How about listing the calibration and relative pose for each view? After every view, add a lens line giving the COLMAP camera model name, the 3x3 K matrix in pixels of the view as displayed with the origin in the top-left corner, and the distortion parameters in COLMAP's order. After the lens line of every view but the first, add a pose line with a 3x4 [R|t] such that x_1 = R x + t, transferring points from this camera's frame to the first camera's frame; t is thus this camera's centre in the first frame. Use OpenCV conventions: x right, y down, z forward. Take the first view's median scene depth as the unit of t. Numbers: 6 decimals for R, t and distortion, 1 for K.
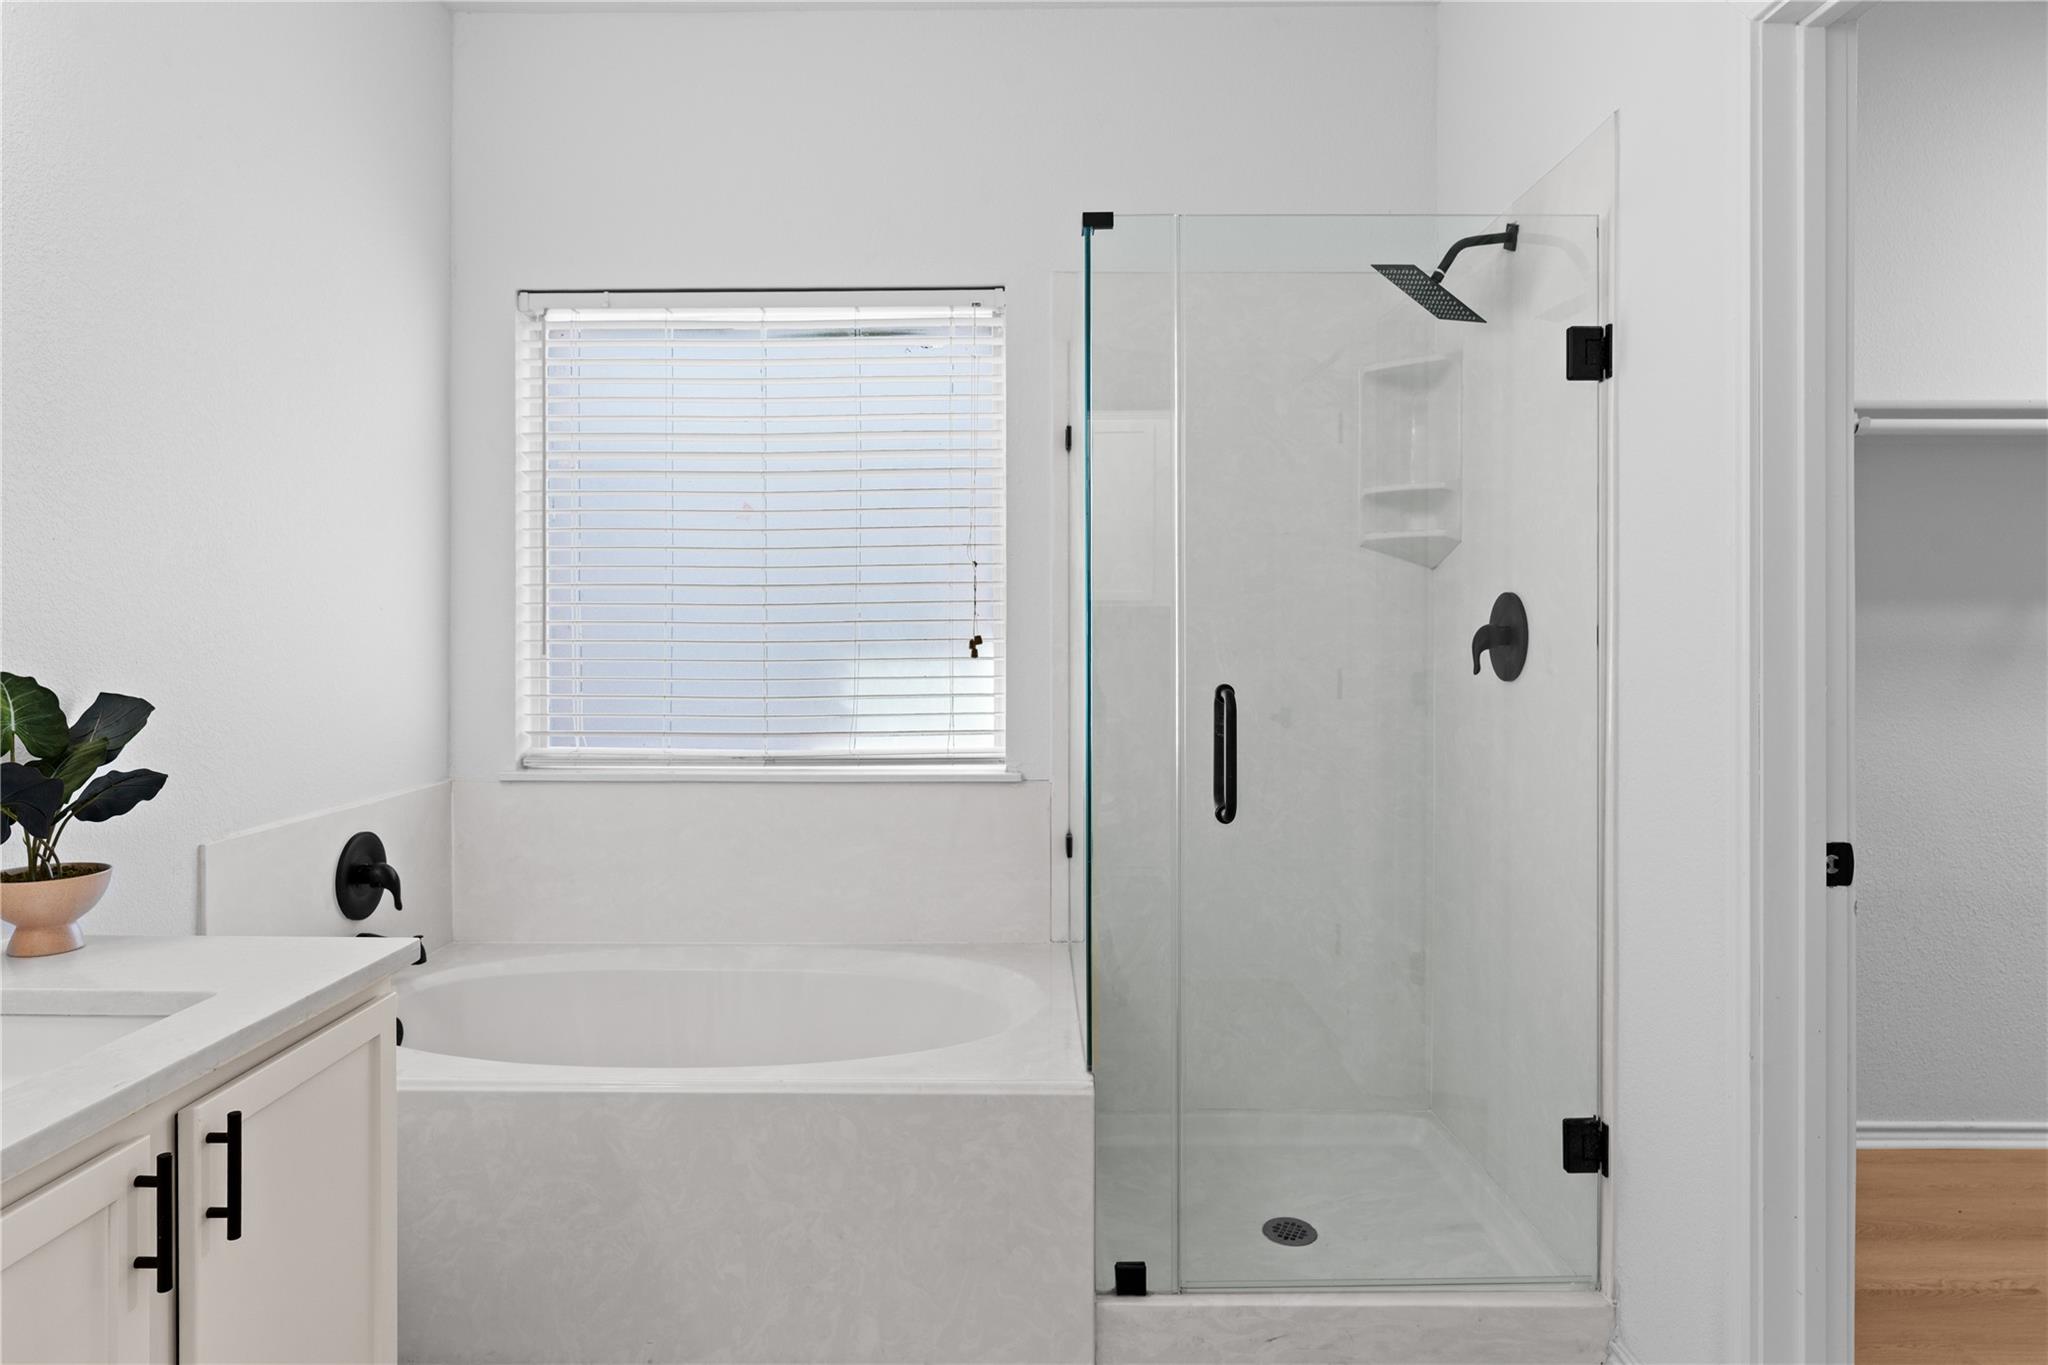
lens RADIAL K [[1231.6, 0, 1033.0], [0, 1231.6, 648.8], [0, 0, 1]] dist [-0.008885, 0.005038]
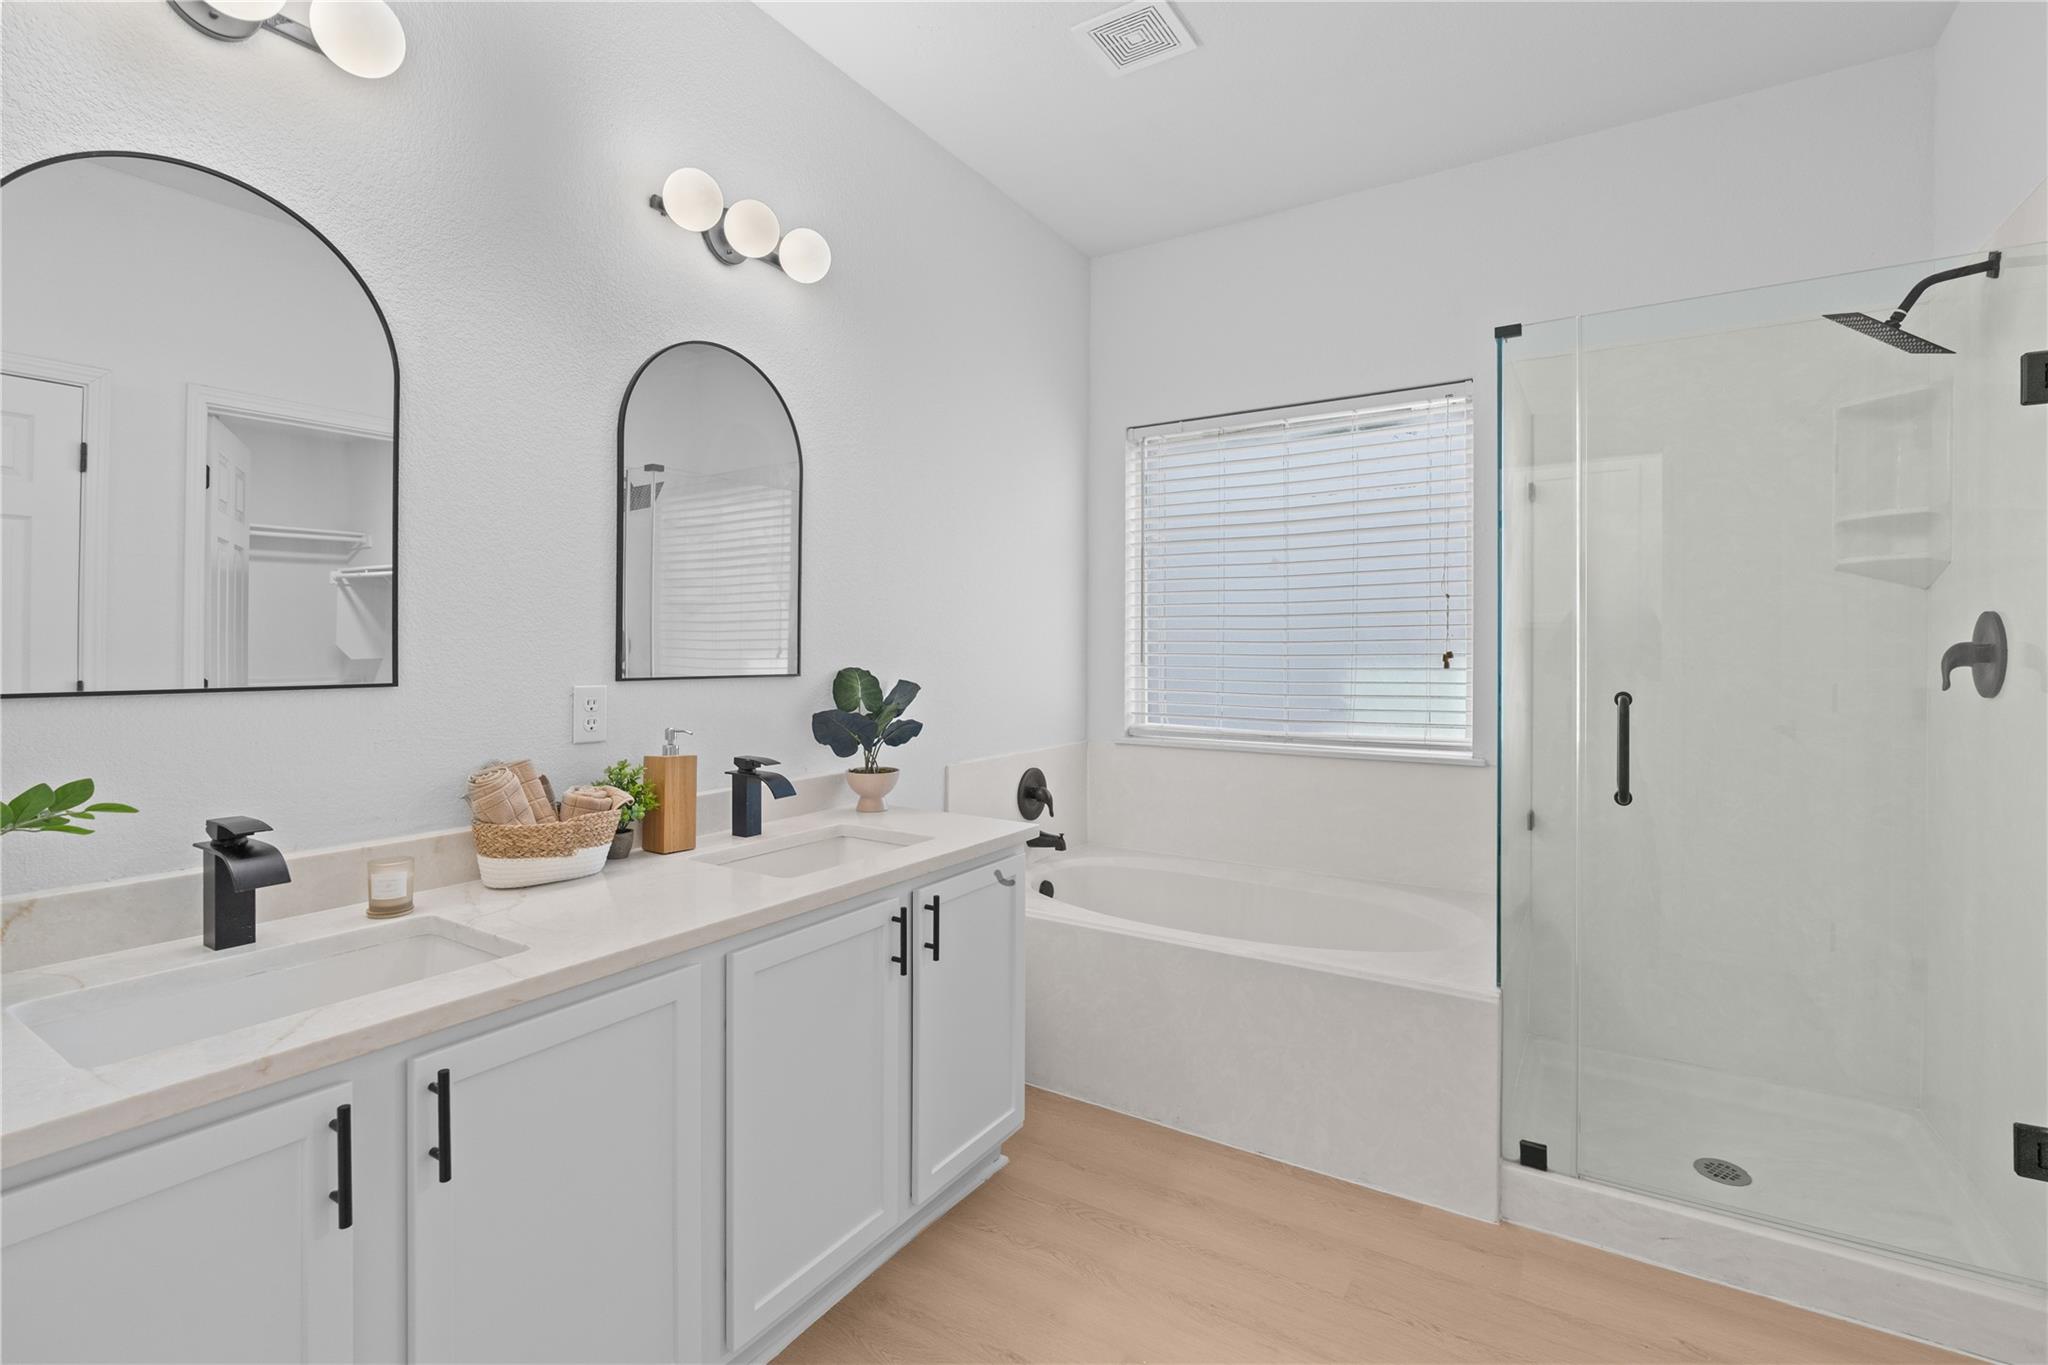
lens RADIAL K [[919.1, 0, 1018.7], [0, 919.1, 668.3], [0, 0, 1]] dist [-0.006868, 0.001002]
pose [[0.849691, 0.013509, -0.527108, 0.092328], [-0.009183, 0.999899, 0.010822, 0.000734], [0.527201, -0.004355, 0.849729, -0.068462]]
